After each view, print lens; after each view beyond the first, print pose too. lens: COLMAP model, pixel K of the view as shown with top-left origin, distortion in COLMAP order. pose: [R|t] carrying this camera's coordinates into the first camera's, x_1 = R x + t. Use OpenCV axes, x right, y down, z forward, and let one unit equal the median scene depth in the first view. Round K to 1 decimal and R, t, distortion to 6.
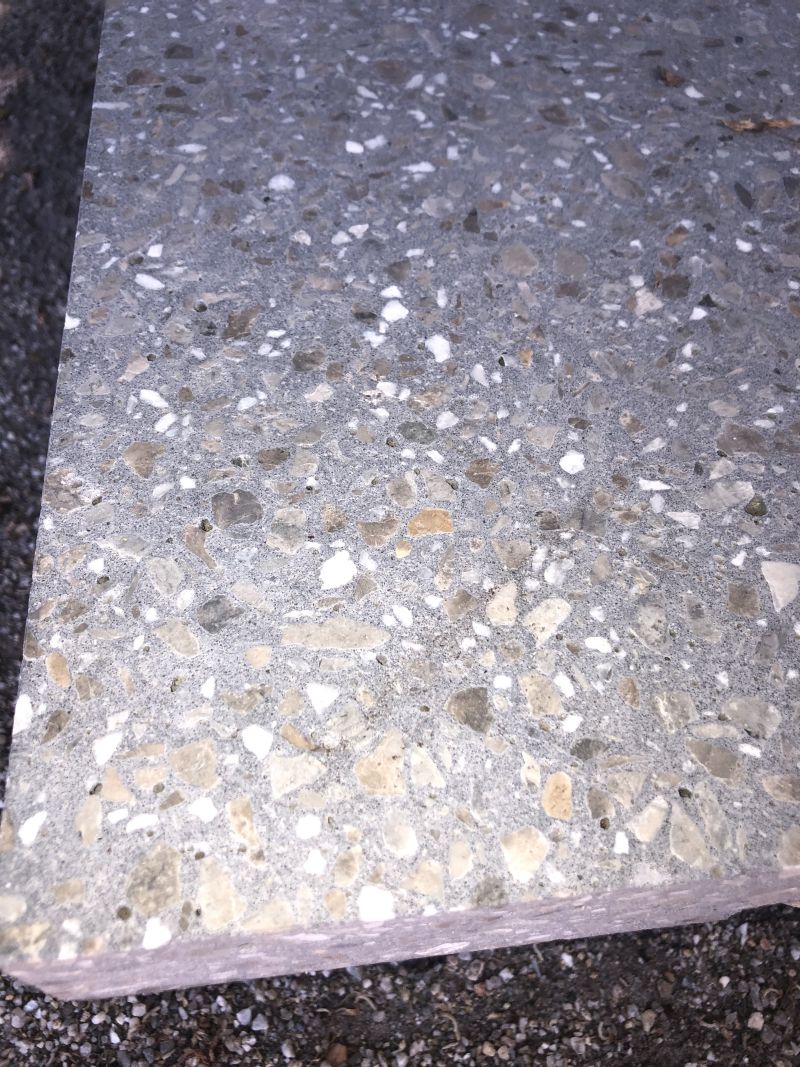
lens RADIAL K [[916.9, 0, 400.0], [0, 916.9, 533.5], [0, 0, 1]] dist [-0.006354, -0.006852]
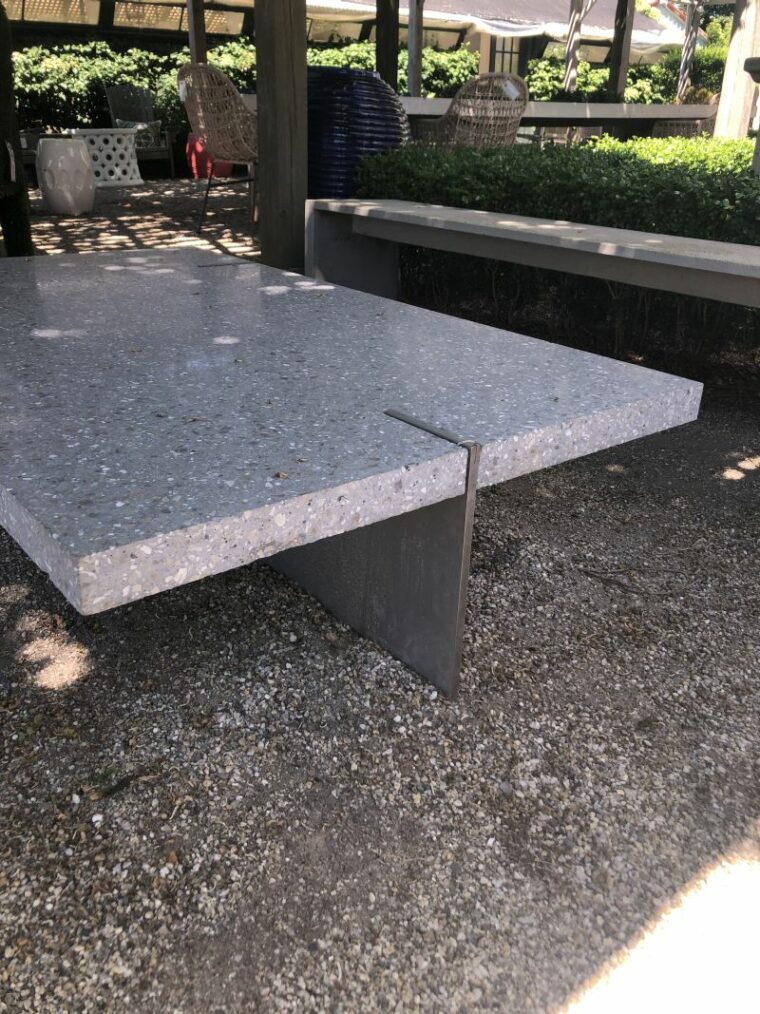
lens RADIAL K [[871.3, 0, 380.0], [0, 871.3, 507.0], [0, 0, 1]] dist [-0.006354, -0.006852]
pose [[0.847100, -0.232618, 0.477818, -0.720037], [0.443326, 0.805132, -0.393986, 1.592266], [-0.293058, 0.545575, 0.785153, -1.753192]]
